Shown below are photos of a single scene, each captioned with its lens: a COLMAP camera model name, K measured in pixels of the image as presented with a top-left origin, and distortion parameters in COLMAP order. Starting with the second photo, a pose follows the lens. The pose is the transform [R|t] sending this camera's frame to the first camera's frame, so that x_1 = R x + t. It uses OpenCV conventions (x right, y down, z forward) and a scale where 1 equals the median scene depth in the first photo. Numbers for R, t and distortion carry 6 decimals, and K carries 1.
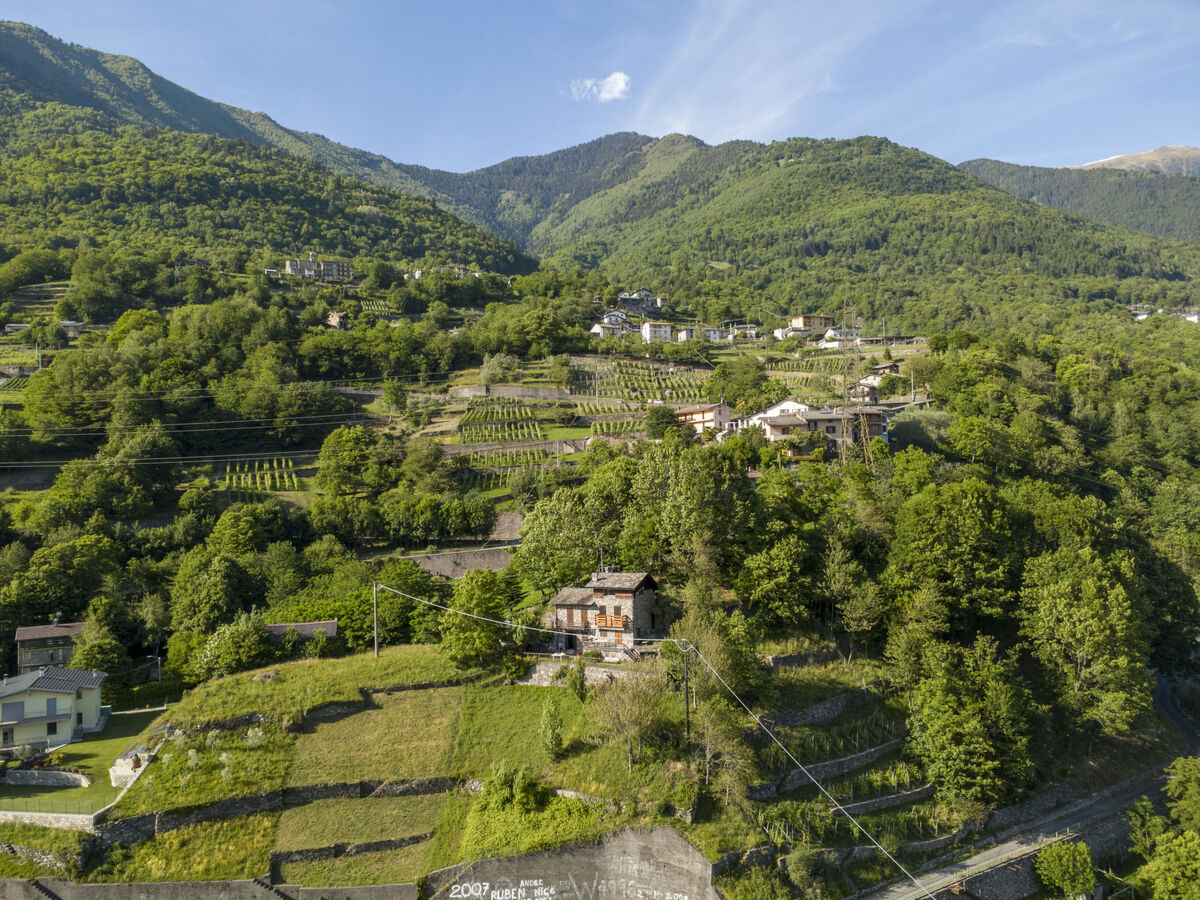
lens RADIAL K [[936.7, 0, 594.9], [0, 936.7, 444.5], [0, 0, 1]] dist [-0.032027, -0.000171]
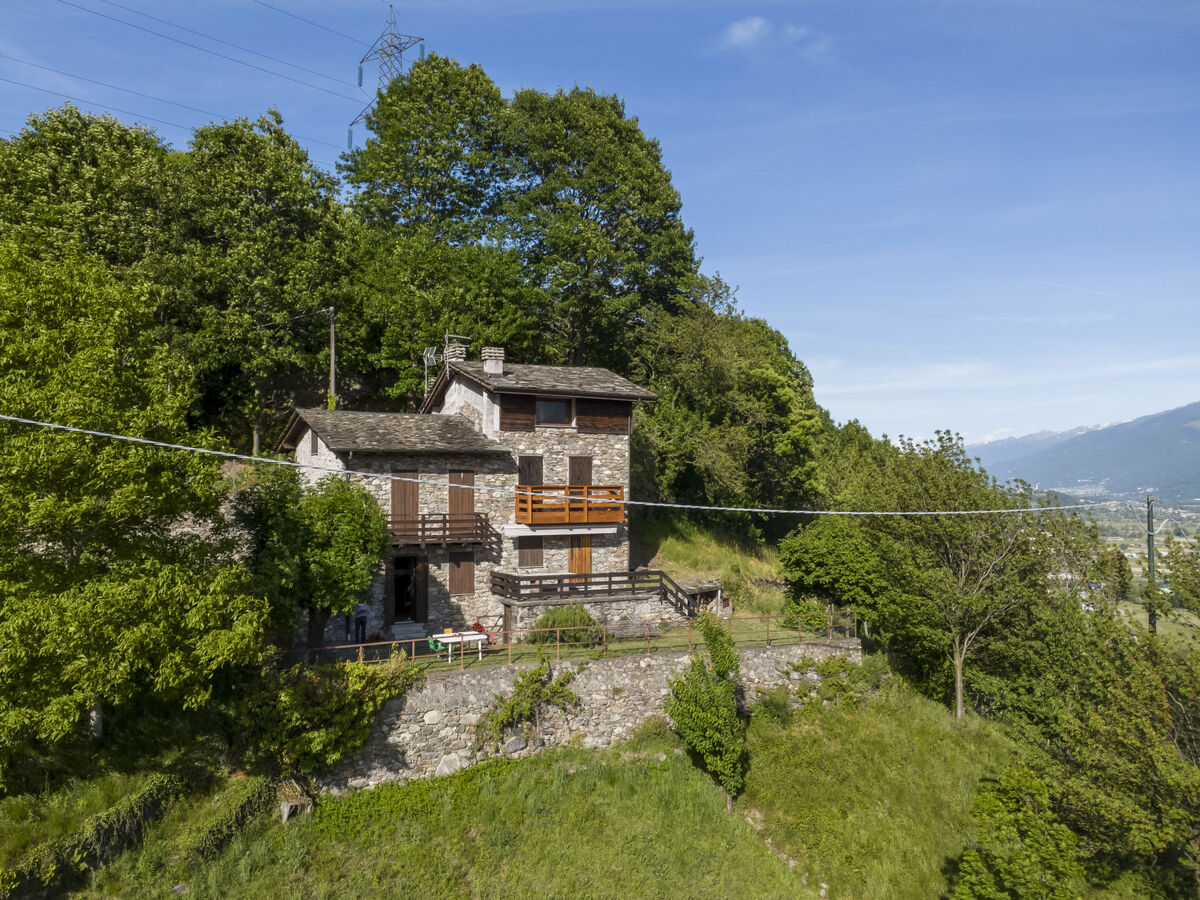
lens RADIAL K [[953.0, 0, 541.6], [0, 953.0, 463.5], [0, 0, 1]] dist [-0.018879, 0.012098]
pose [[0.516868, 0.058976, 0.854031, -0.089185], [-0.061593, 0.997601, -0.031614, 0.067052], [-0.853846, -0.036262, 0.519261, 0.307788]]
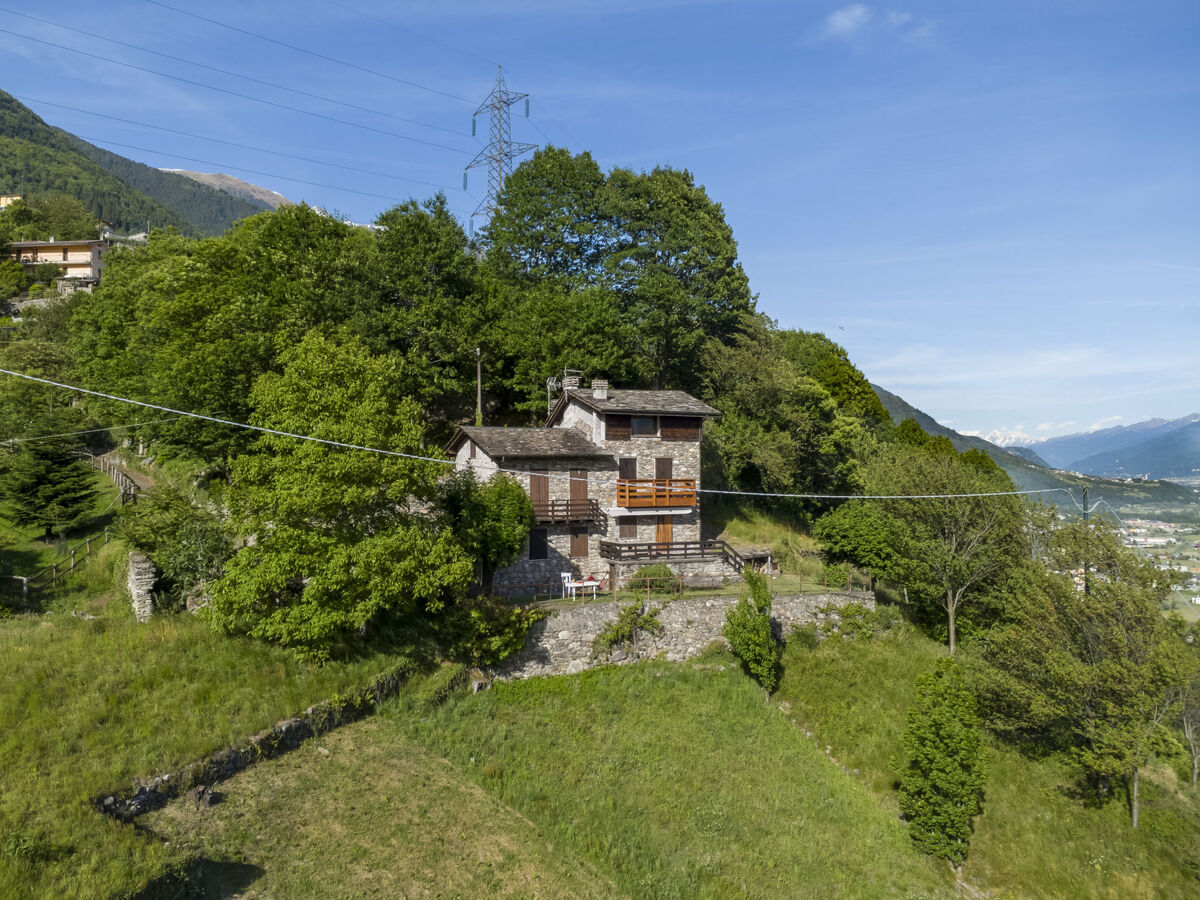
lens RADIAL K [[950.9, 0, 553.3], [0, 950.9, 444.7], [0, 0, 1]] dist [-0.023397, 0.004825]
pose [[0.586121, 0.065159, 0.807599, -0.125240], [-0.056391, 0.997625, -0.039565, 0.067352], [-0.808259, -0.022352, 0.588403, 0.286547]]
